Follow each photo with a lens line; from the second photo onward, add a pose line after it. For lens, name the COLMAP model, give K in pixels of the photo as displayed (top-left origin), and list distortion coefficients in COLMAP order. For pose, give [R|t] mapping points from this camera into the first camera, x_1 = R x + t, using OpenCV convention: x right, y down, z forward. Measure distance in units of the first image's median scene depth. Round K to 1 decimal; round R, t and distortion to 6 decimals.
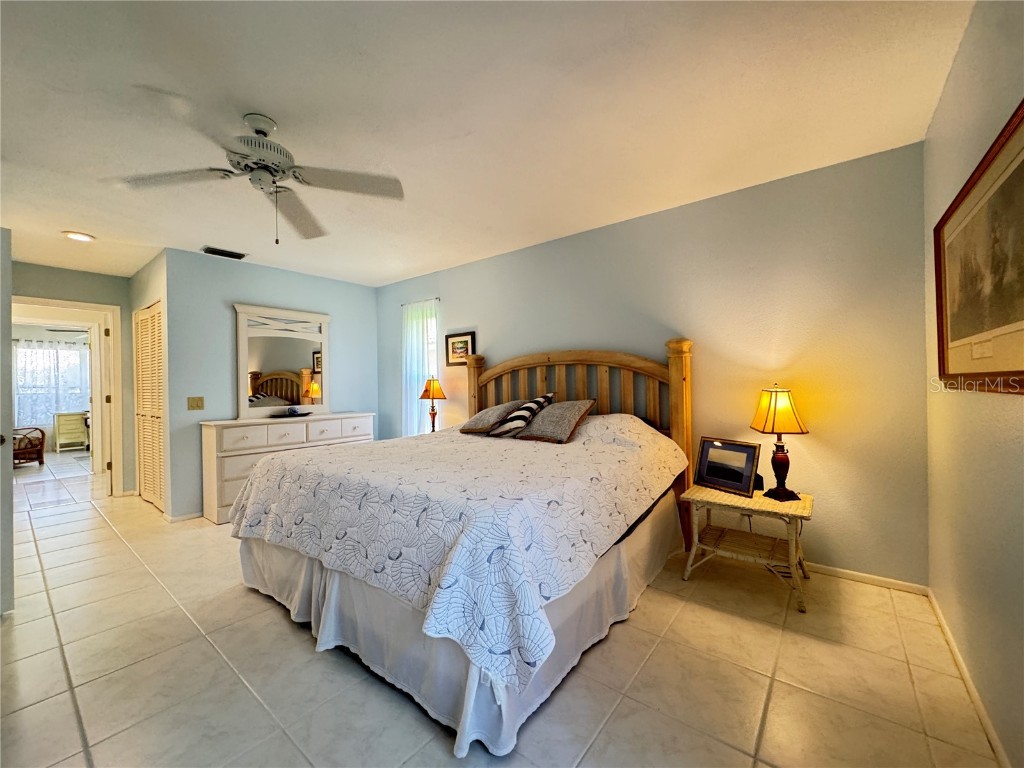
lens RADIAL K [[407.3, 0, 509.0], [0, 407.3, 382.7], [0, 0, 1]] dist [-0.001950, -0.000080]
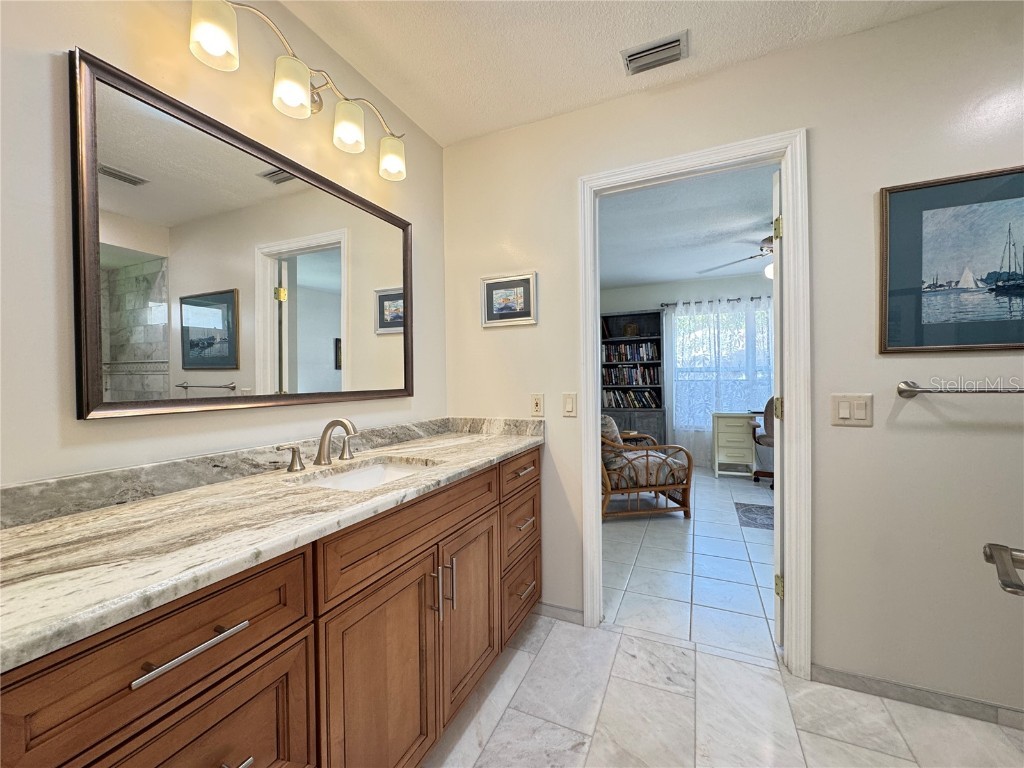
lens RADIAL K [[407.3, 0, 511.5], [0, 407.3, 382.4], [0, 0, 1]] dist [-0.001950, -0.000080]
pose [[0.242014, 0.022625, -0.970009, -0.585694], [0.004151, 0.999695, 0.024353, 0.012320], [0.970264, -0.009921, 0.241846, 0.546793]]
